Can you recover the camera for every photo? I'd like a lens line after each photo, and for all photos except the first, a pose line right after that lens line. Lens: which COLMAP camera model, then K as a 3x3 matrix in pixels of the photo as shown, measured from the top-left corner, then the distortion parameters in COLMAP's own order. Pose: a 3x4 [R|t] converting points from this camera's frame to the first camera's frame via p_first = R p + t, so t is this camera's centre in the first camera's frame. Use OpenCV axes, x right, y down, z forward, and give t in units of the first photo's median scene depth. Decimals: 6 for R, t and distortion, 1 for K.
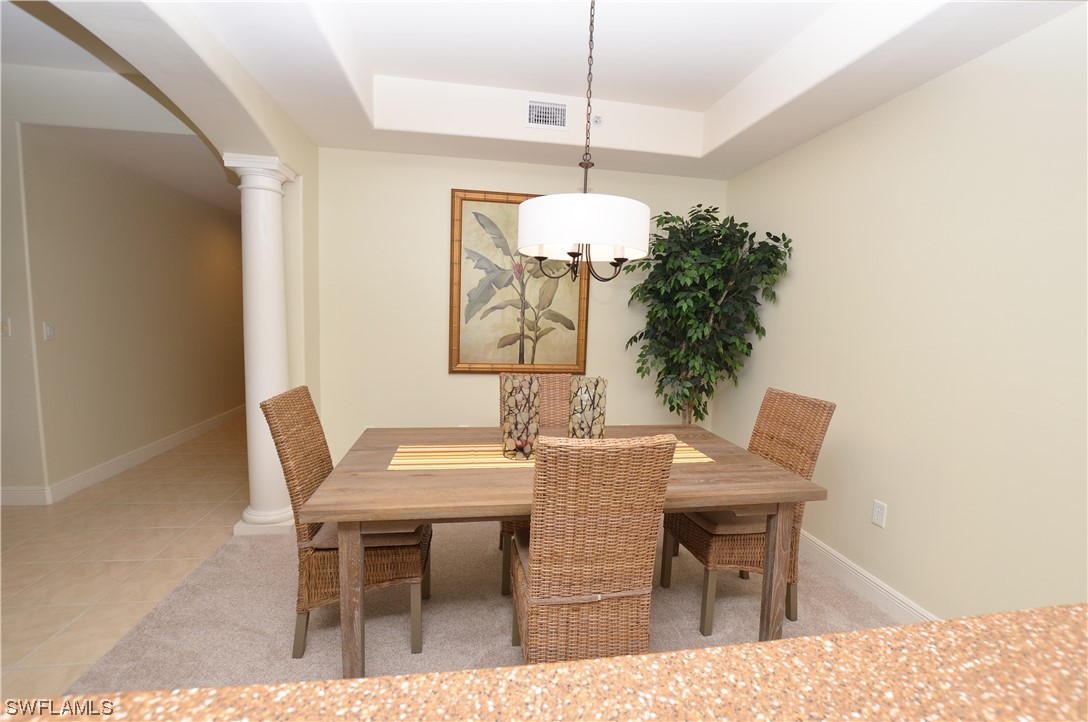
lens RADIAL K [[475.2, 0, 550.6], [0, 475.2, 360.8], [0, 0, 1]] dist [-0.019210, 0.000138]
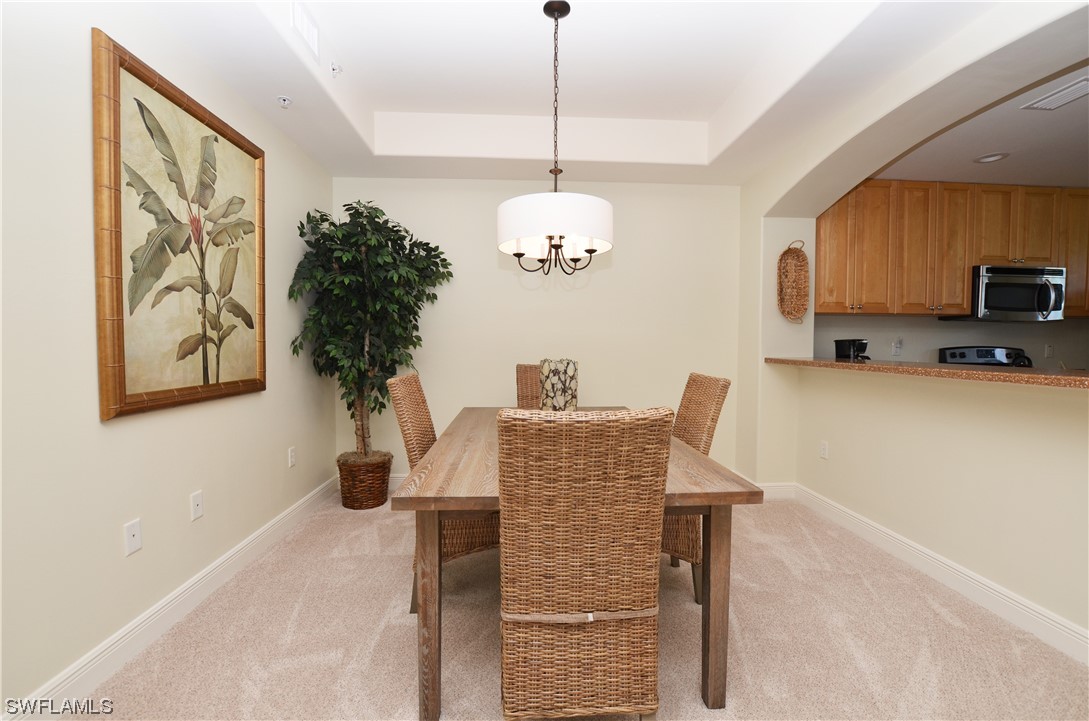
lens RADIAL K [[475.6, 0, 551.1], [0, 475.6, 360.3], [0, 0, 1]] dist [-0.019210, 0.000138]
pose [[0.113155, -0.069320, 0.991156, -0.619763], [0.106480, 0.992664, 0.057269, -0.012189], [-0.987855, 0.099058, 0.119706, 0.509581]]
